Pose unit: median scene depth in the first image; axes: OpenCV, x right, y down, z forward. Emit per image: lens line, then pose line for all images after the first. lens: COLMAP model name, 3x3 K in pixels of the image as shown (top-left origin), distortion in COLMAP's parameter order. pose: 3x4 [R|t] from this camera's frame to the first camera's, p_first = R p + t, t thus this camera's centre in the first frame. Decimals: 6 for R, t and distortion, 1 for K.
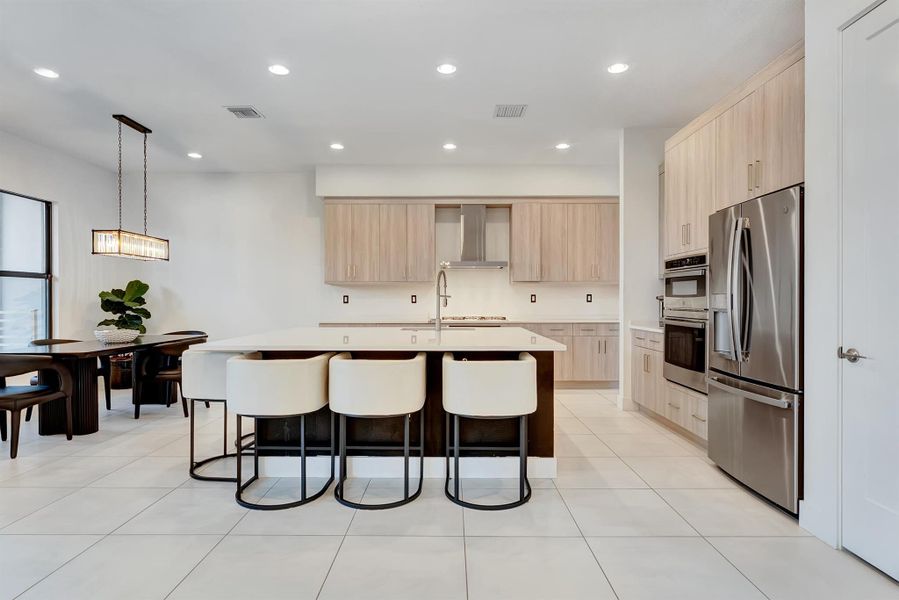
lens RADIAL K [[464.1, 0, 458.9], [0, 464.1, 300.7], [0, 0, 1]] dist [-0.004993, 0.000925]
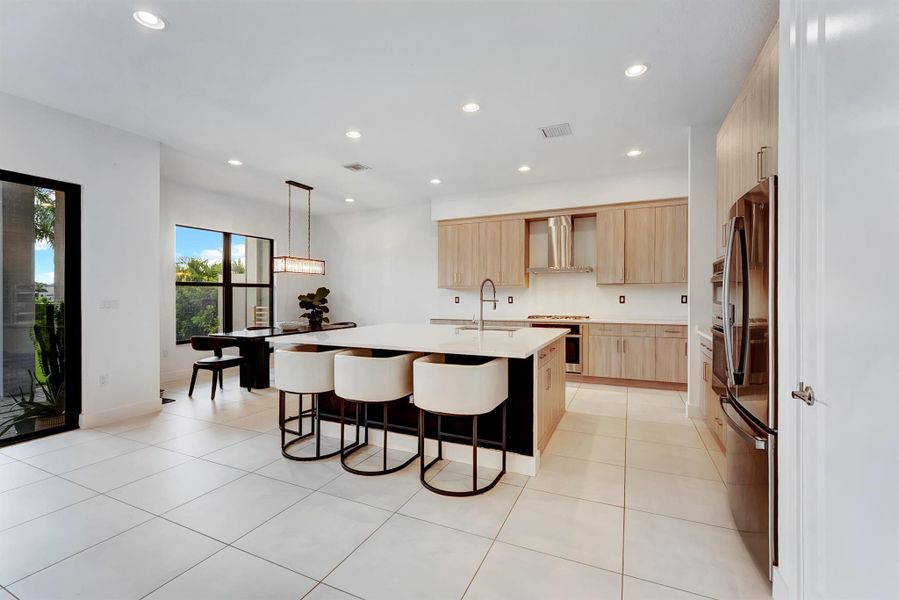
lens RADIAL K [[377.1, 0, 450.3], [0, 377.1, 295.8], [0, 0, 1]] dist [-0.000014, -0.000619]
pose [[0.911219, -0.002194, -0.411917, 0.204826], [0.001484, 0.999997, -0.002044, -0.015465], [0.411920, 0.001251, 0.911219, 0.070786]]
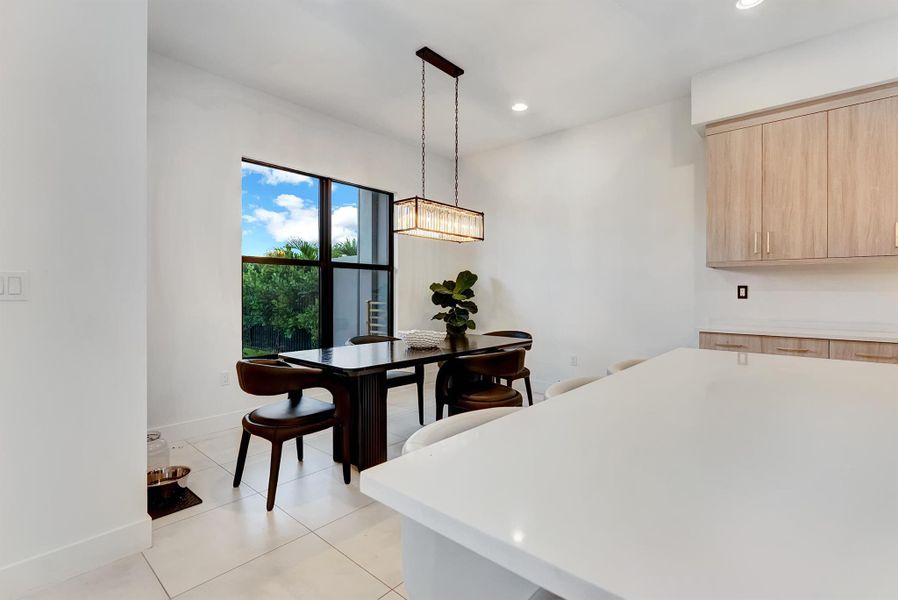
lens RADIAL K [[429.5, 0, 426.8], [0, 429.5, 294.3], [0, 0, 1]] dist [-0.002875, -0.000364]
pose [[0.709729, 0.004281, -0.704462, -0.180636], [-0.002174, 0.999990, 0.003887, -0.000821], [0.704472, -0.001228, 0.709731, 0.397306]]
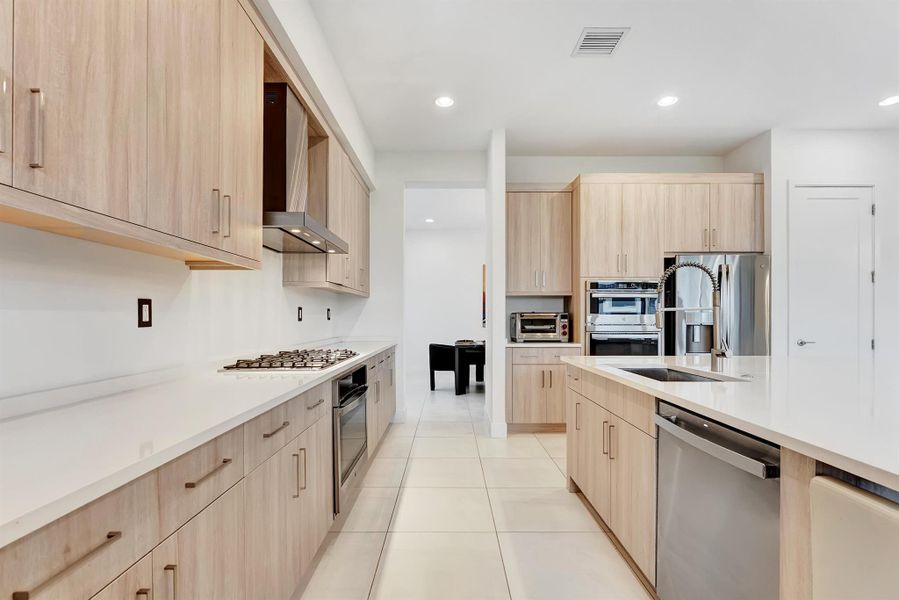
lens RADIAL K [[430.0, 0, 433.3], [0, 430.0, 319.8], [0, 0, 1]] dist [-0.002875, -0.000364]
pose [[0.006501, -0.002825, 0.999975, -0.409952], [0.002262, 0.999993, 0.002810, 0.000771], [-0.999976, 0.002244, 0.006508, 0.962132]]
